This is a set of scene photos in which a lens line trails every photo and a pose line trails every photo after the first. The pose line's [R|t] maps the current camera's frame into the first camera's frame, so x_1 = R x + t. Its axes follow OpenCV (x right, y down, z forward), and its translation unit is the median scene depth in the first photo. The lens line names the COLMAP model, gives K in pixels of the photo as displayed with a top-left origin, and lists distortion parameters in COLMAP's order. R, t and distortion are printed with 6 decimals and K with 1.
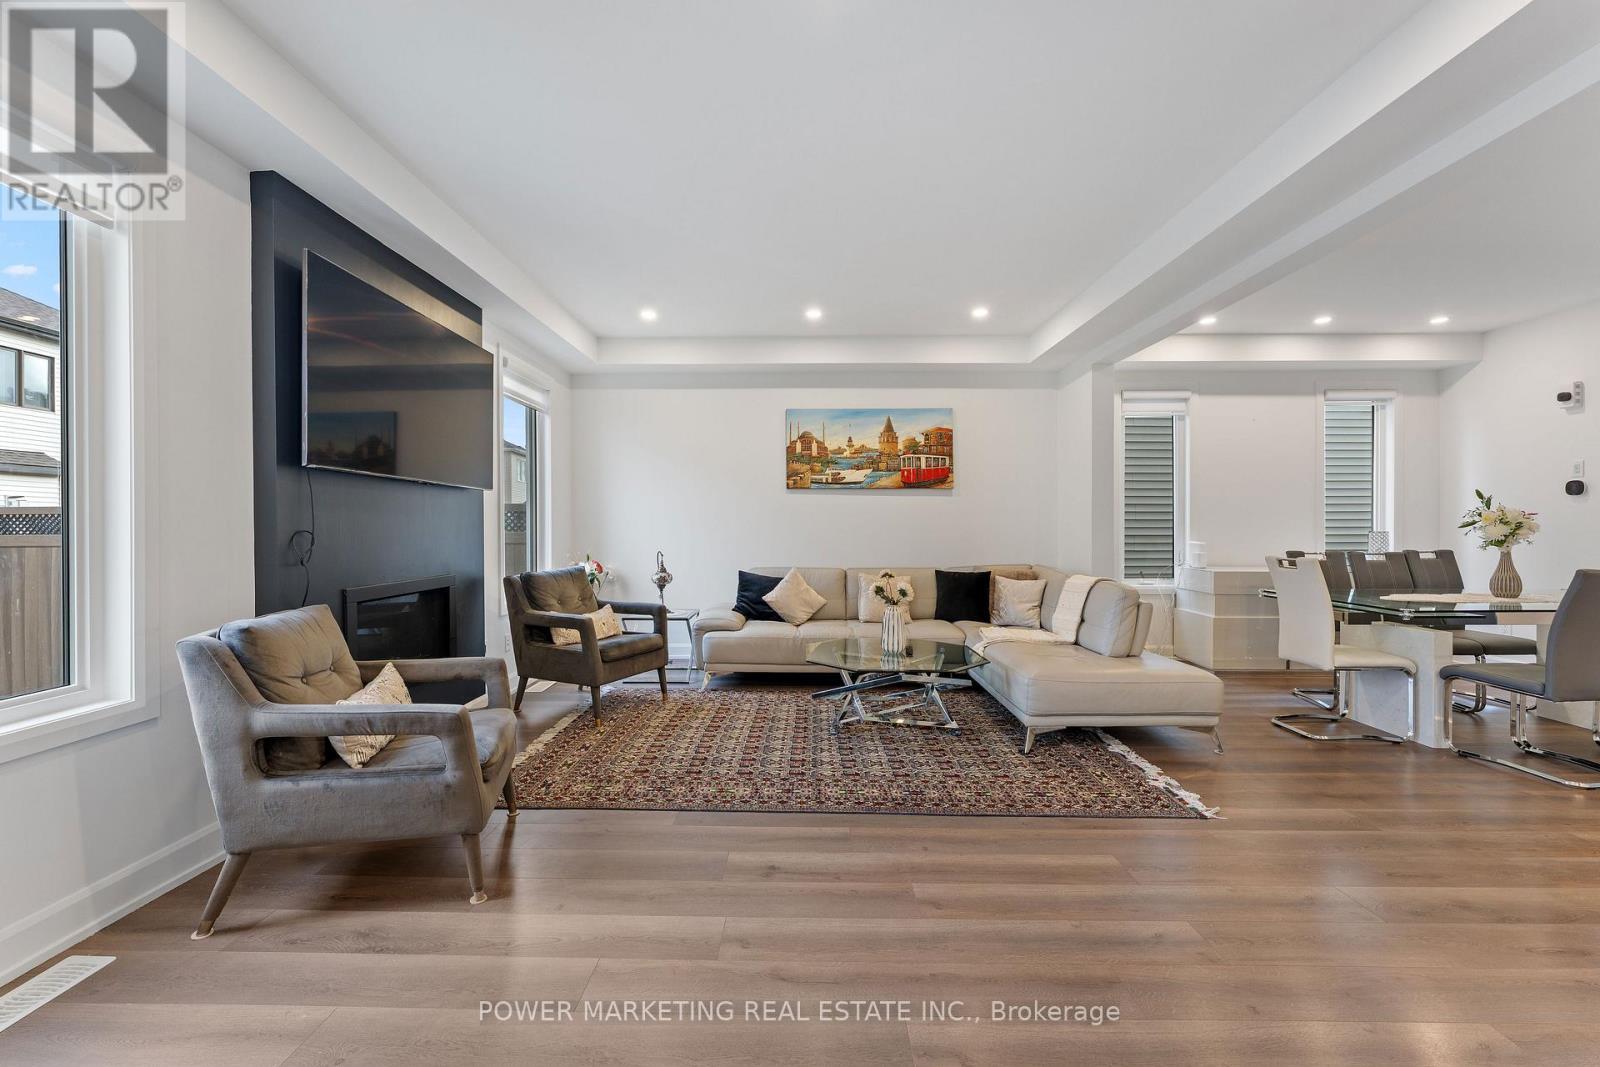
lens RADIAL K [[633.7, 0, 799.5], [0, 633.7, 530.2], [0, 0, 1]] dist [-0.000316, -0.000112]
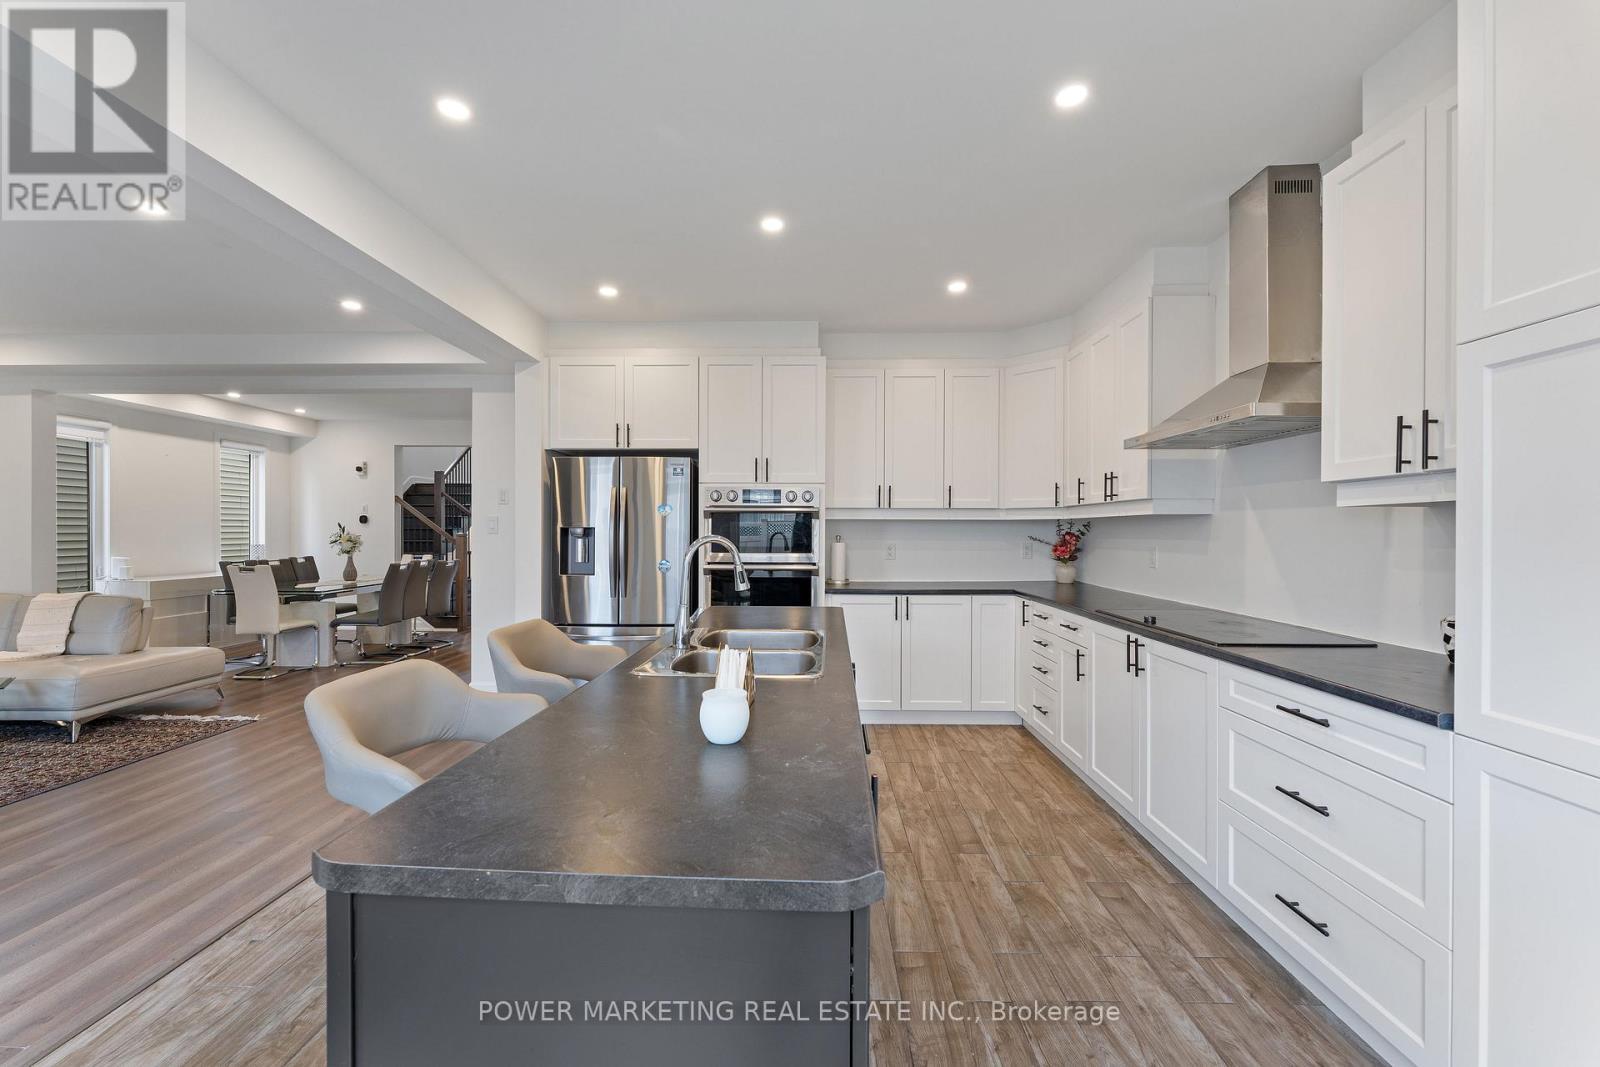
lens RADIAL K [[633.7, 0, 799.5], [0, 633.7, 530.2], [0, 0, 1]] dist [-0.000316, -0.000112]
pose [[0.004365, 0.001925, 0.999989, -0.601409], [0.004246, 0.999989, -0.001943, -0.027285], [-0.999981, 0.004254, 0.004357, -0.266825]]
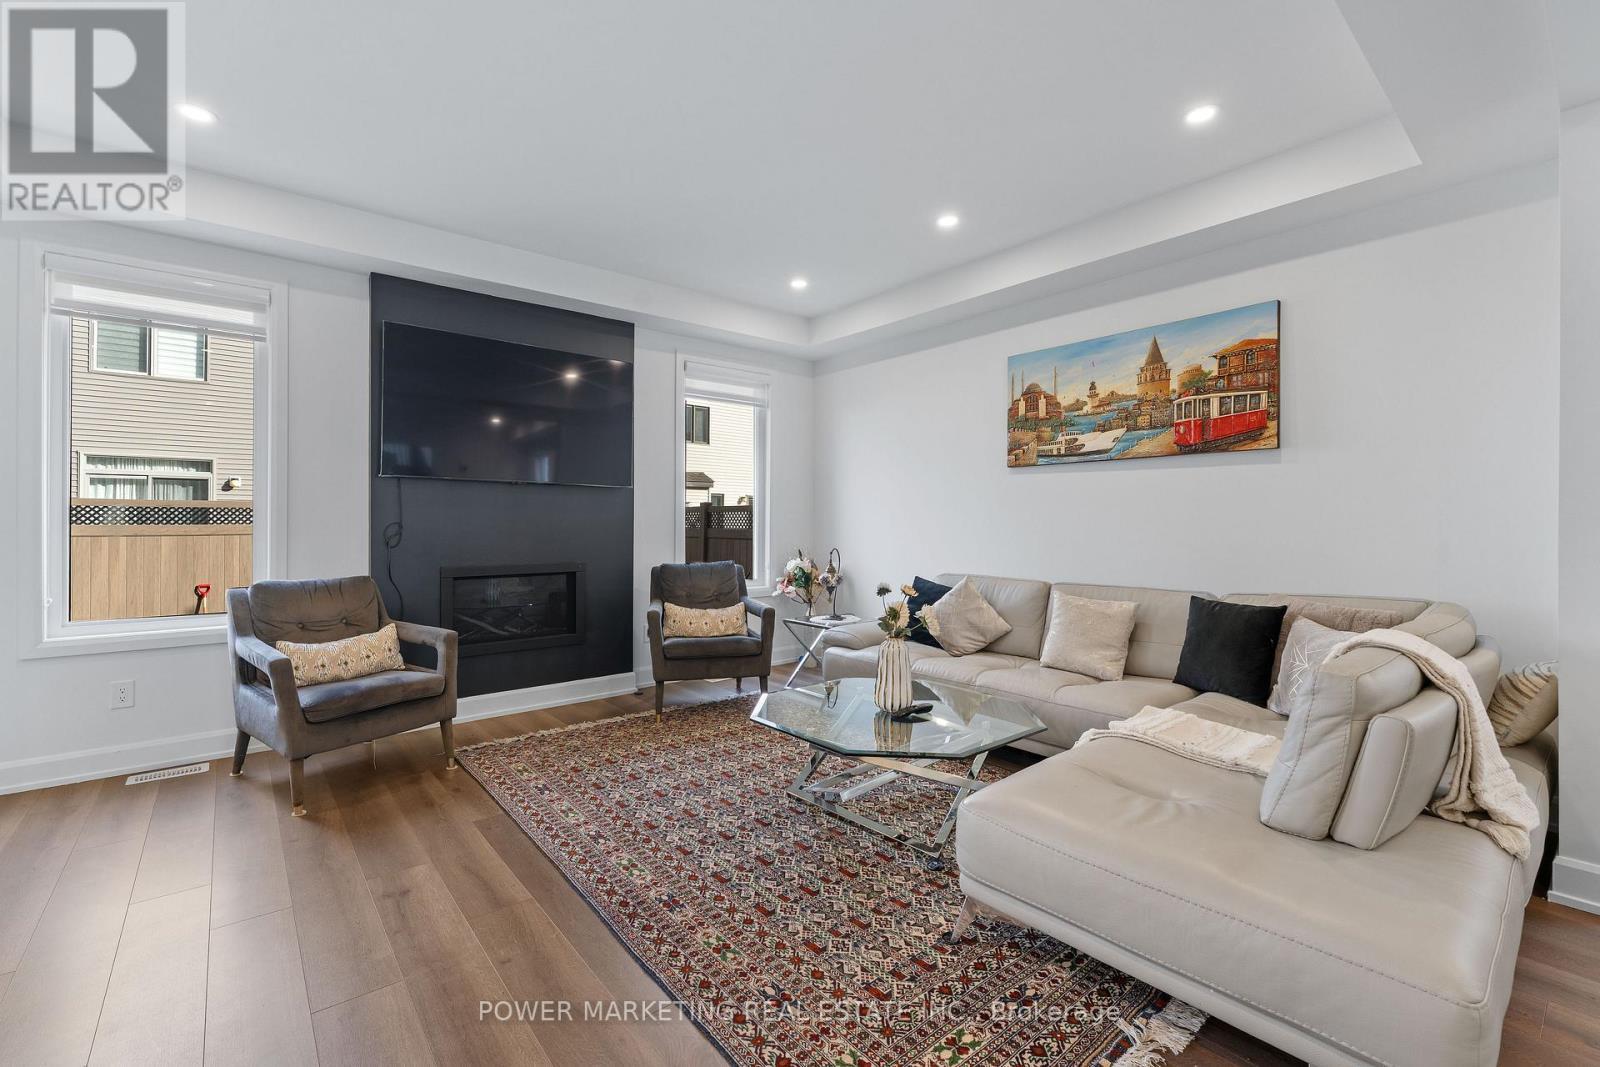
lens RADIAL K [[688.1, 0, 792.4], [0, 688.1, 525.9], [0, 0, 1]] dist [-0.000849, 0.000076]
pose [[0.649179, 0.004040, -0.760625, 0.484417], [-0.005214, 0.999986, 0.000861, 0.001903], [0.760618, 0.003407, 0.649191, 0.356031]]
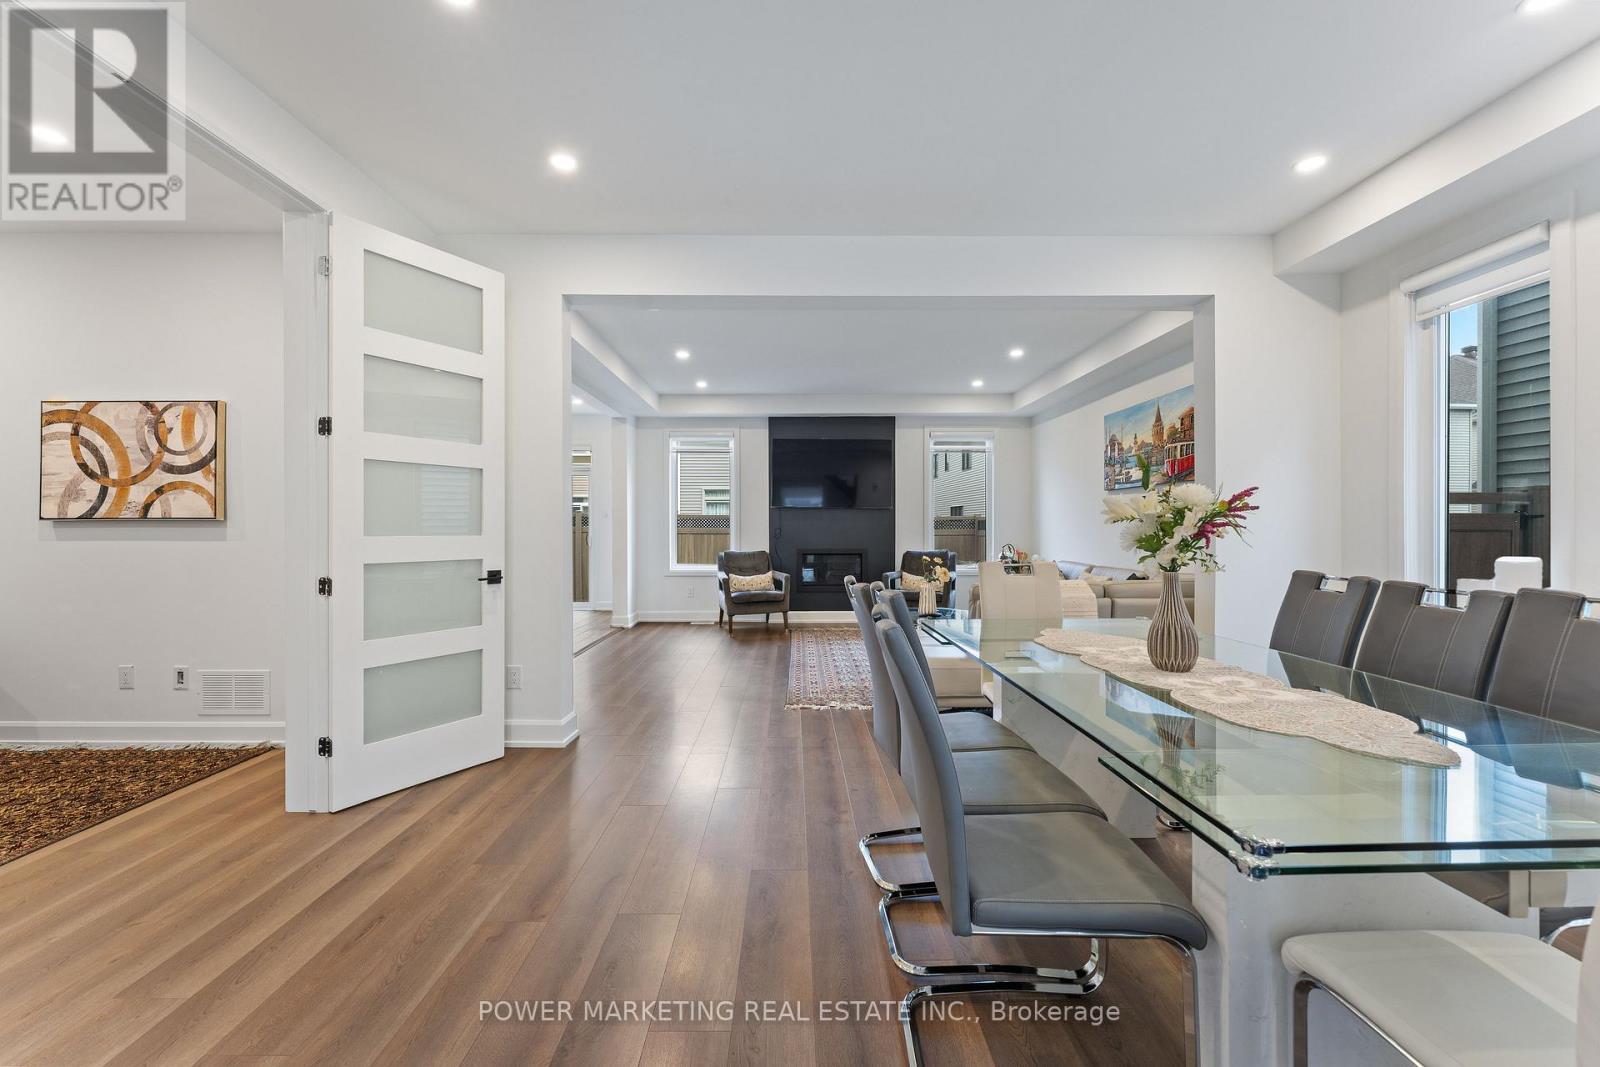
lens RADIAL K [[633.7, 0, 799.5], [0, 633.7, 530.2], [0, 0, 1]] dist [-0.000316, -0.000112]
pose [[0.031549, 0.006505, -0.999481, 1.205285], [-0.006110, 0.999961, 0.006315, -0.002172], [0.999484, 0.005908, 0.031588, 0.525755]]
